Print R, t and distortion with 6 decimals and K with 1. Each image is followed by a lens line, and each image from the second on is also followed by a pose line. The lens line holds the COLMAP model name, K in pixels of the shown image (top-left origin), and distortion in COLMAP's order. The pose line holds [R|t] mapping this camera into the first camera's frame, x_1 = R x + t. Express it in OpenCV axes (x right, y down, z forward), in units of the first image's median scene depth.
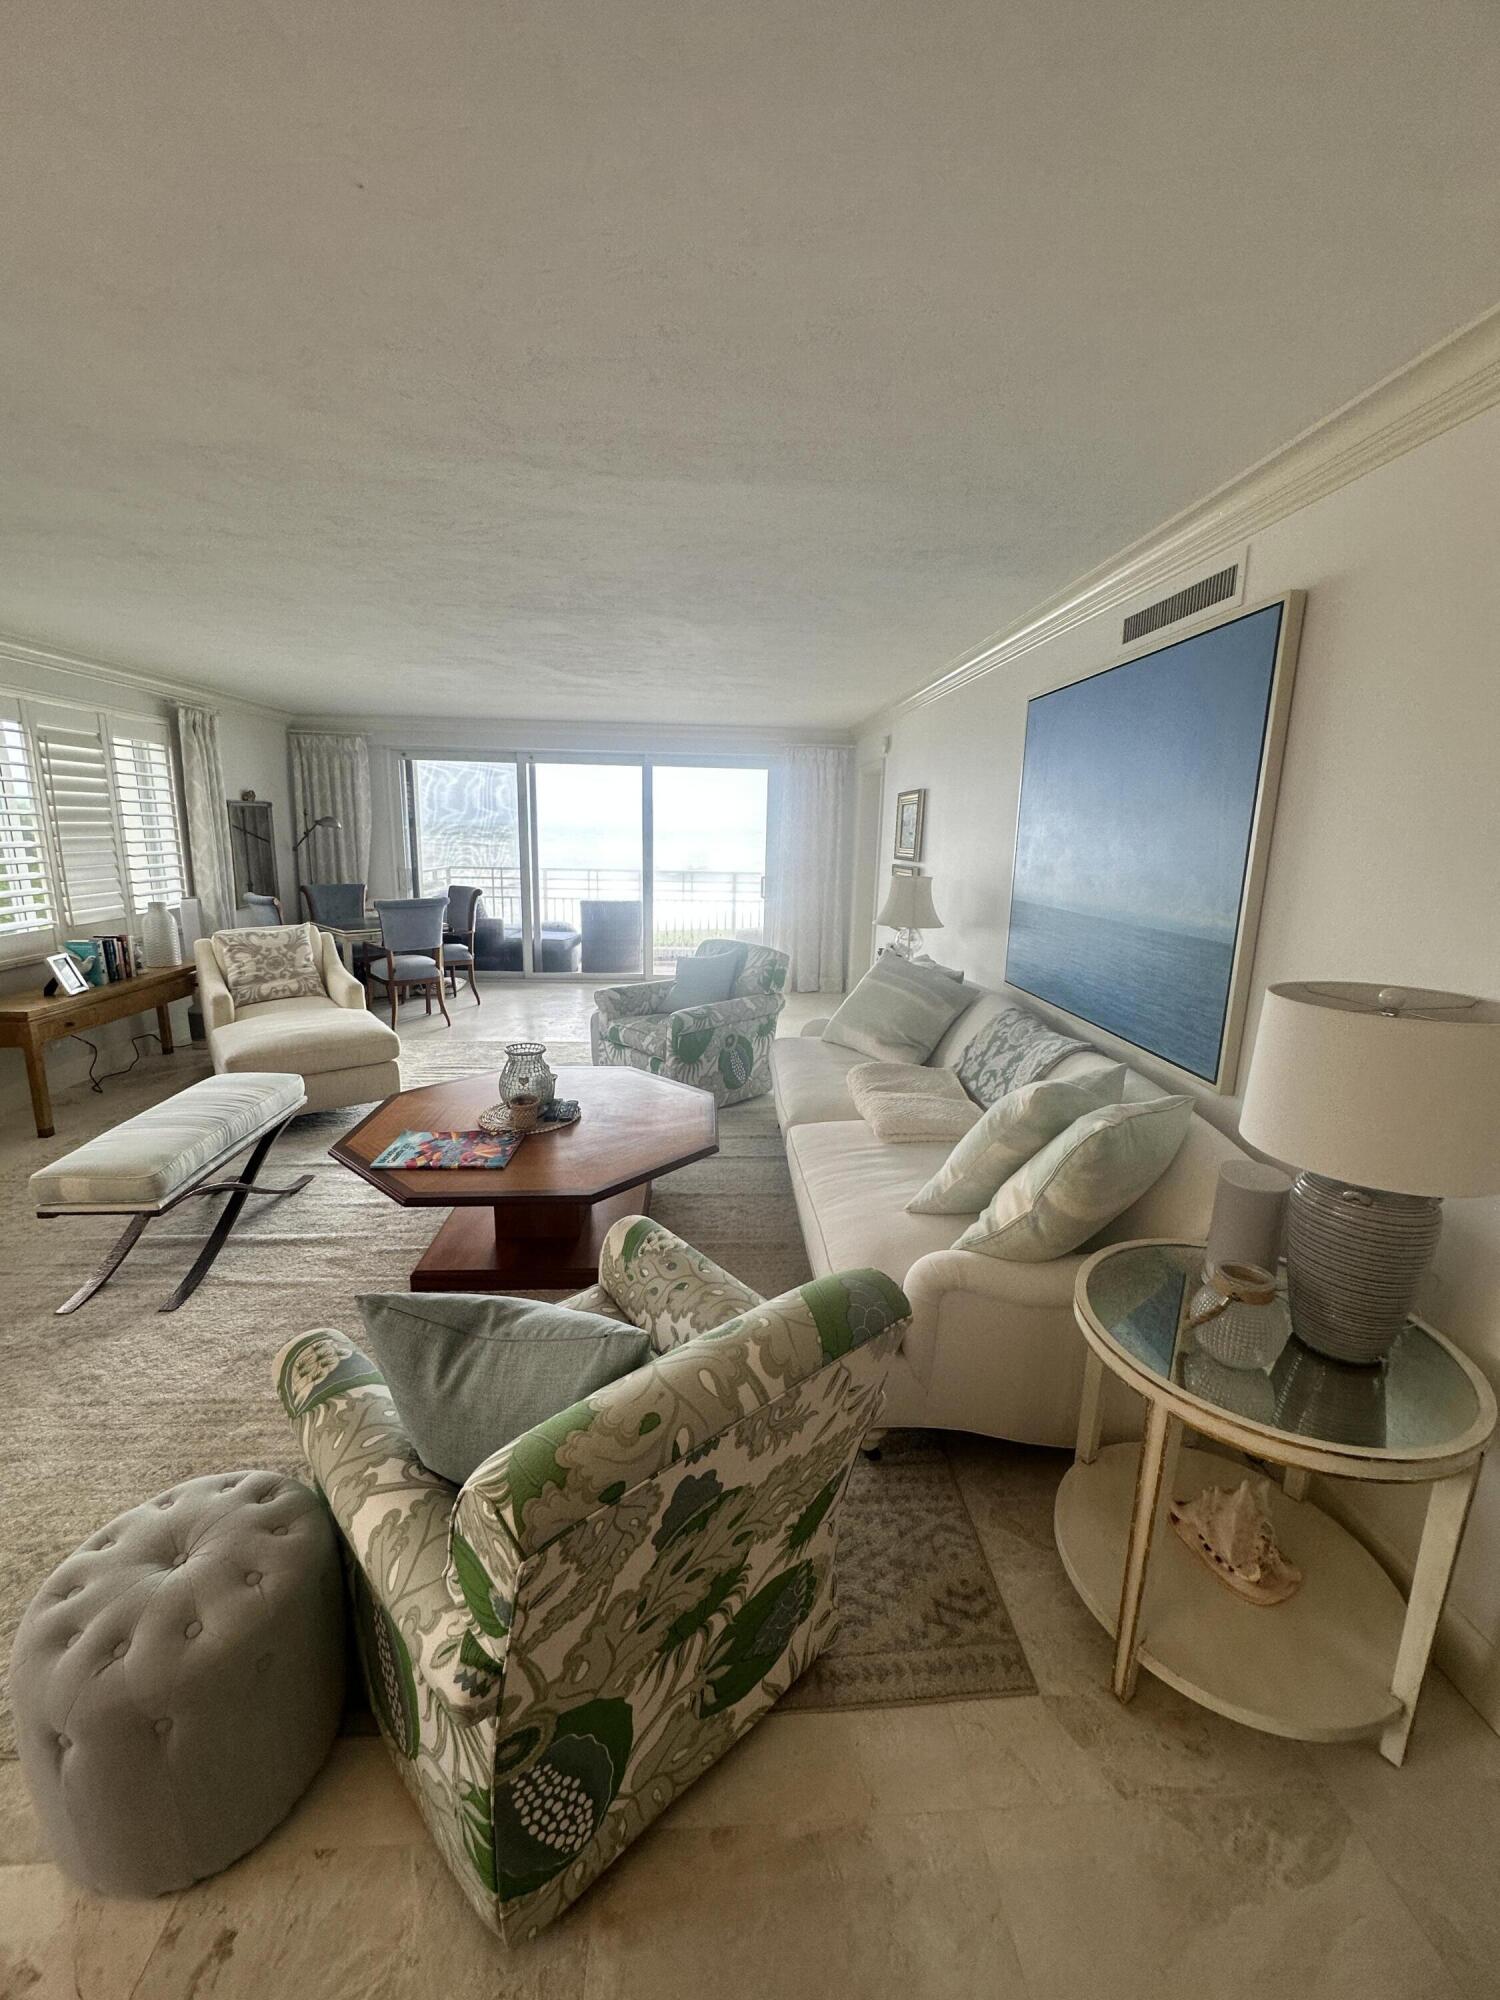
lens RADIAL K [[799.3, 0, 748.8], [0, 799.3, 999.4], [0, 0, 1]] dist [-0.001183, -0.000338]
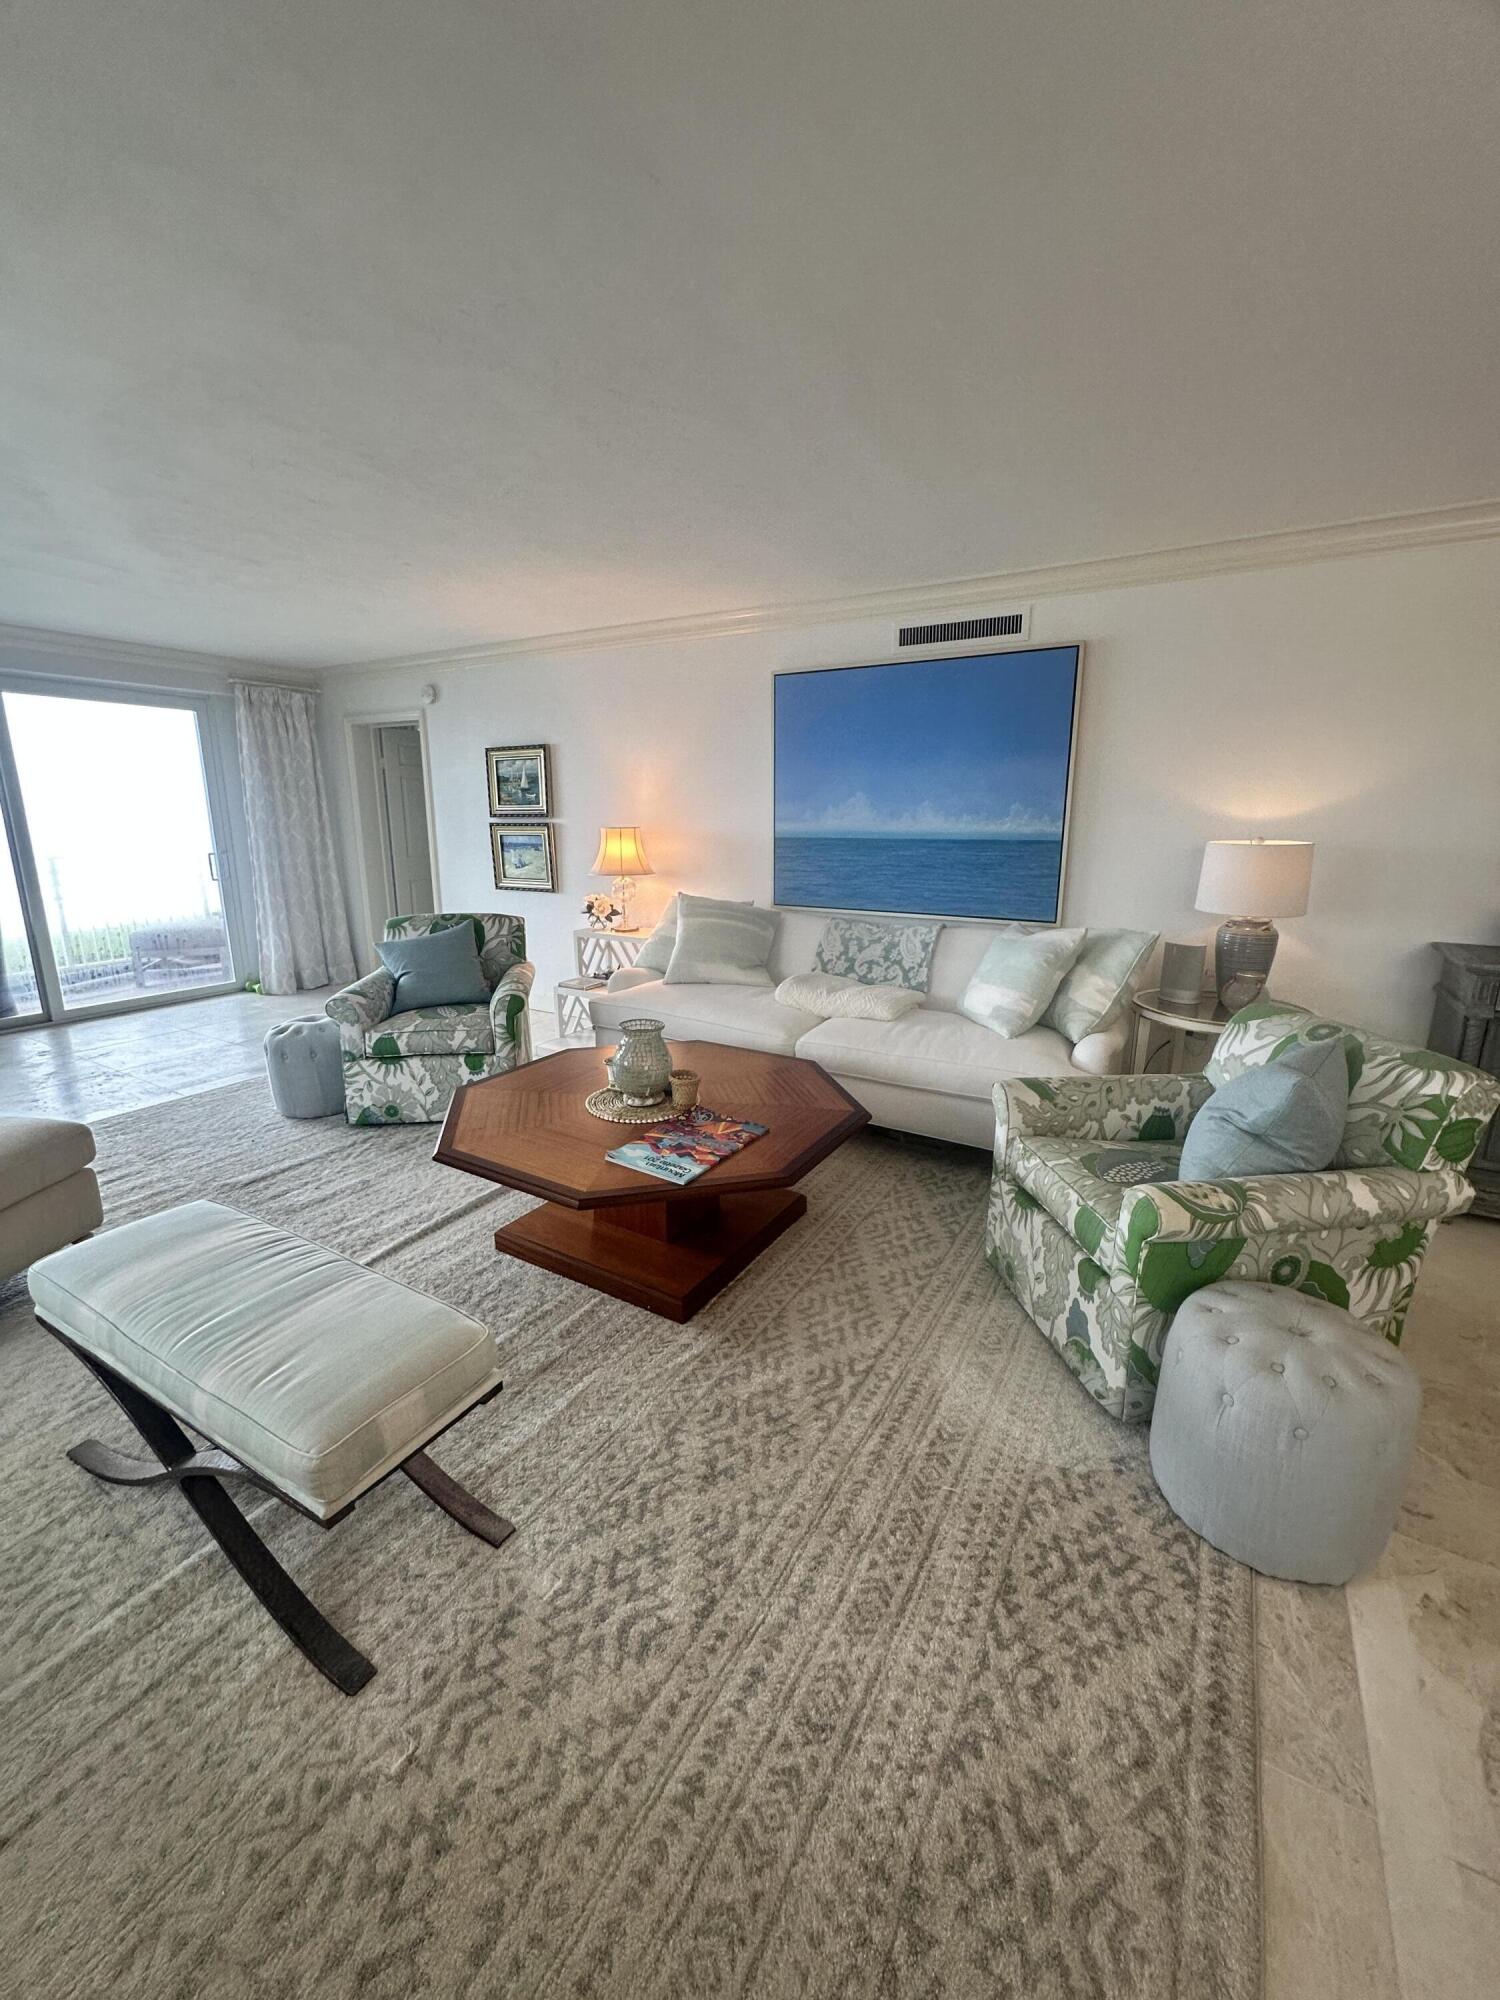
lens RADIAL K [[799.3, 0, 750.6], [0, 799.3, 997.5], [0, 0, 1]] dist [-0.001183, -0.000338]
pose [[0.561811, -0.208199, 0.800638, -0.532558], [0.182389, 0.975171, 0.125602, -0.032381], [-0.806910, 0.075463, 0.585835, 0.232542]]
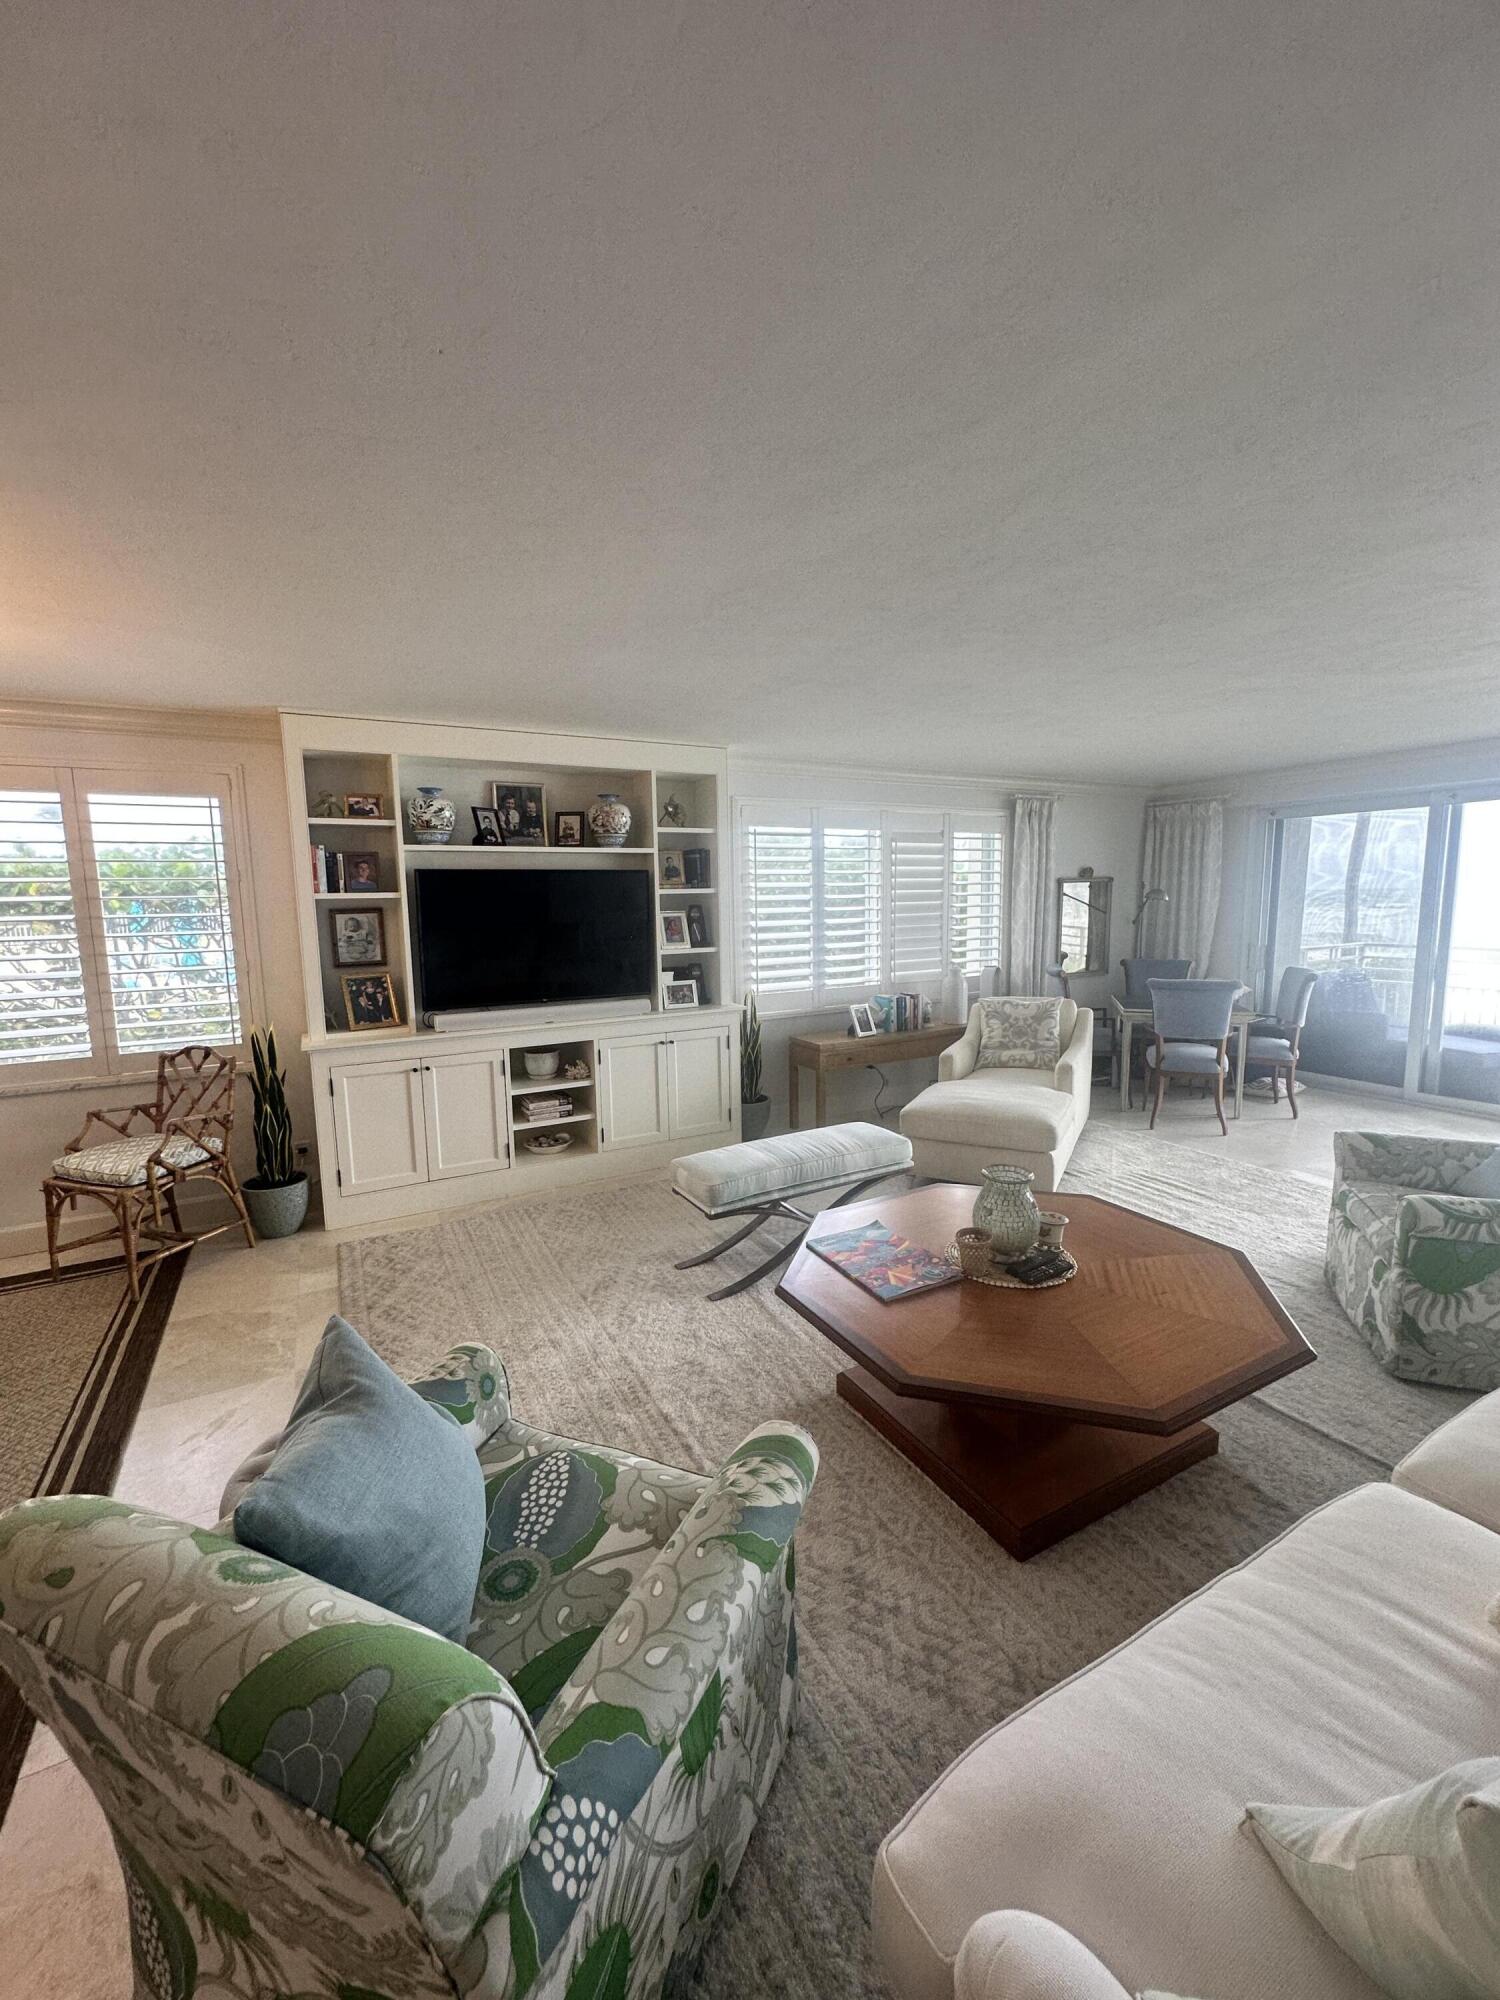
lens RADIAL K [[799.3, 0, 747.9], [0, 799.3, 998.5], [0, 0, 1]] dist [-0.001183, -0.000338]
pose [[0.424482, 0.084433, -0.901491, 0.183735], [-0.165201, 0.986152, 0.014575, -0.046162], [0.890238, 0.142741, 0.432552, 0.237615]]
